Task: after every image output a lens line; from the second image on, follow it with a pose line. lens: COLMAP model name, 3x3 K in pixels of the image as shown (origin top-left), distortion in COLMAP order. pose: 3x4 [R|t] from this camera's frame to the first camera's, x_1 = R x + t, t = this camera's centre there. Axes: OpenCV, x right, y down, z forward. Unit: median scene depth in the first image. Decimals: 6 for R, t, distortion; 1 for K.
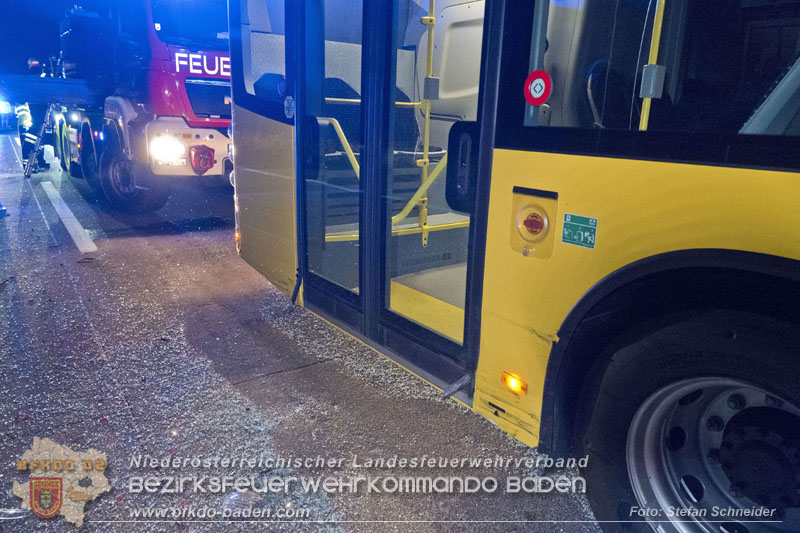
lens RADIAL K [[573.1, 0, 400.0], [0, 573.1, 266.5], [0, 0, 1]] dist [-0.002414, -0.000360]
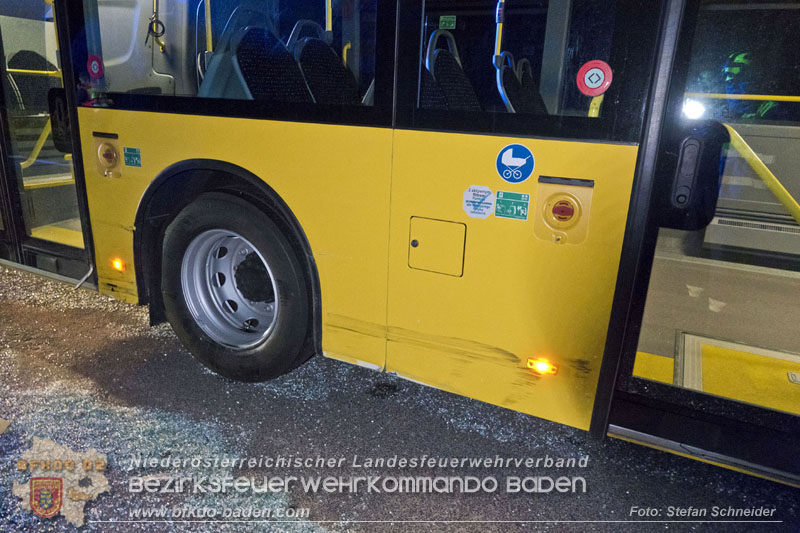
lens RADIAL K [[549.6, 0, 397.7], [0, 549.6, 261.9], [0, 0, 1]] dist [0.005108, 0.001813]
pose [[0.898931, -0.129400, 0.418543, 0.262079], [0.111343, 0.991494, 0.067399, 0.185047], [-0.423704, -0.013985, 0.905693, -0.636980]]
